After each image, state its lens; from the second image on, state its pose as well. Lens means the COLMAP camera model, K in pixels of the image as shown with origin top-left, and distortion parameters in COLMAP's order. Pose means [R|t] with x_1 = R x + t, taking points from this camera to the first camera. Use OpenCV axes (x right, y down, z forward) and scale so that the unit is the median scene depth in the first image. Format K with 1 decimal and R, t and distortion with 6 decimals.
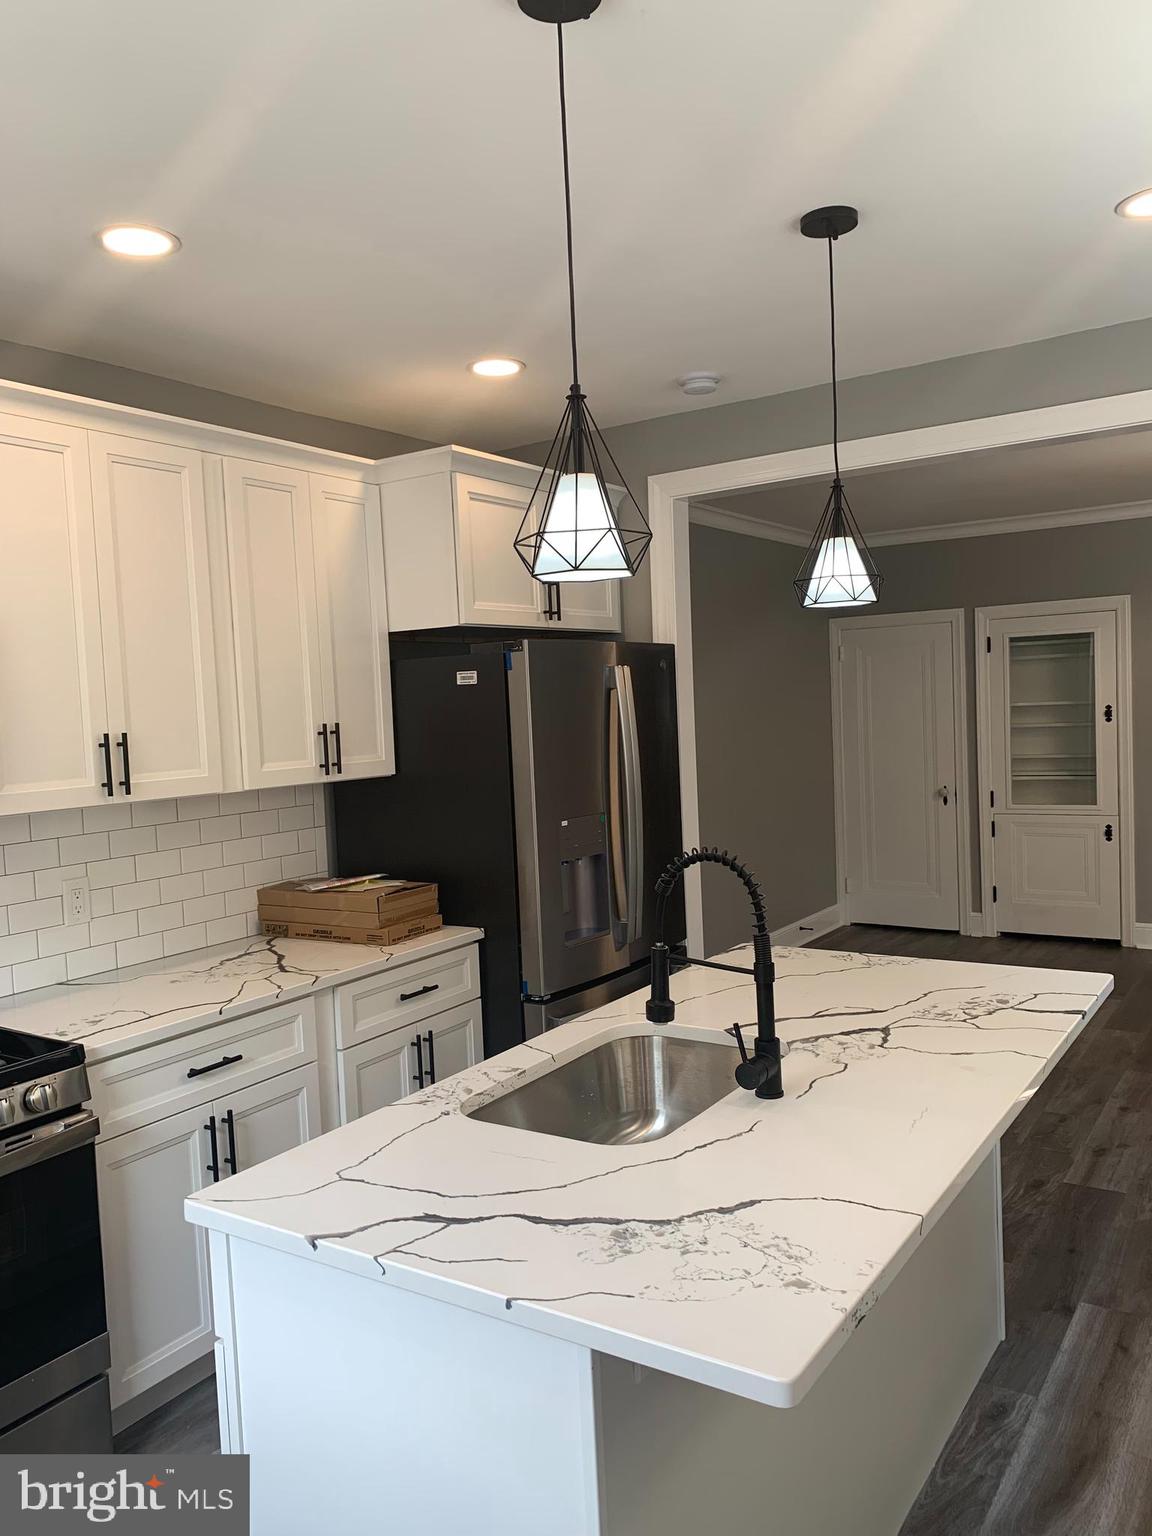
lens RADIAL K [[1156.6, 0, 569.1], [0, 1156.6, 773.4], [0, 0, 1]] dist [0.071155, -0.164869]
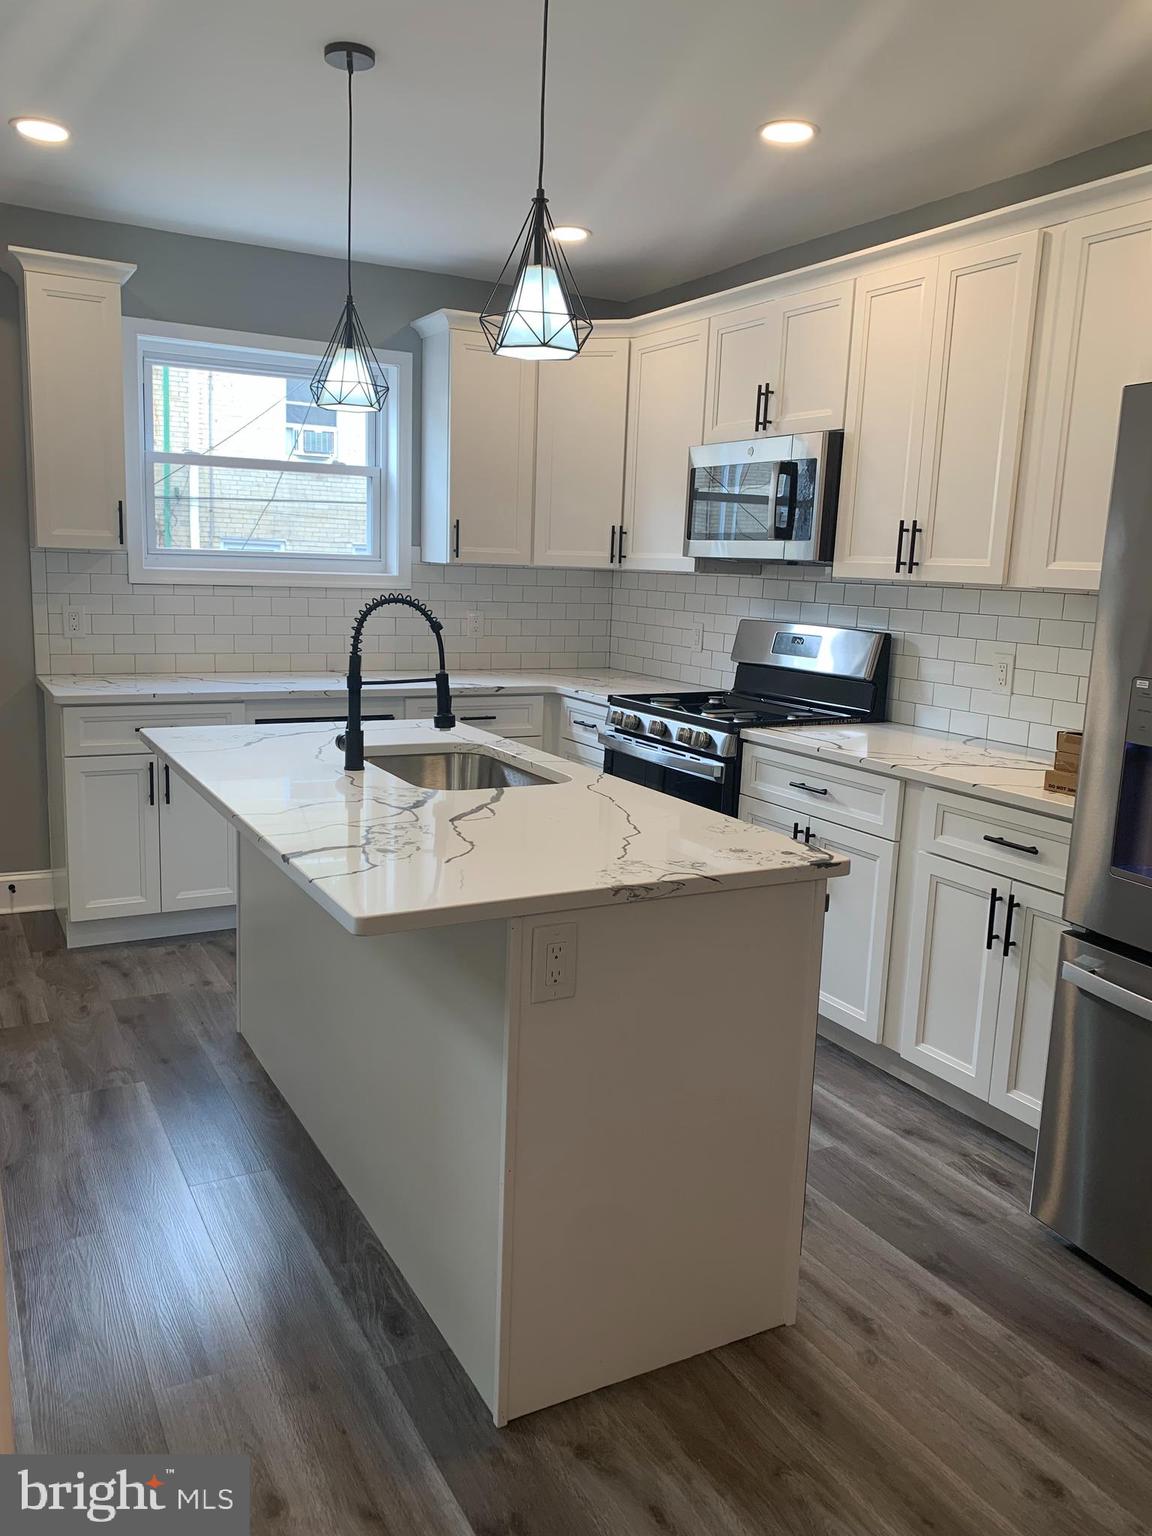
lens RADIAL K [[1182.6, 0, 563.9], [0, 1182.6, 766.0], [0, 0, 1]] dist [0.076945, -0.091017]
pose [[-0.471200, 0.184364, -0.862543, 0.876899], [-0.065202, 0.967954, 0.242515, -0.064612], [0.879613, 0.170512, -0.444079, 1.251895]]
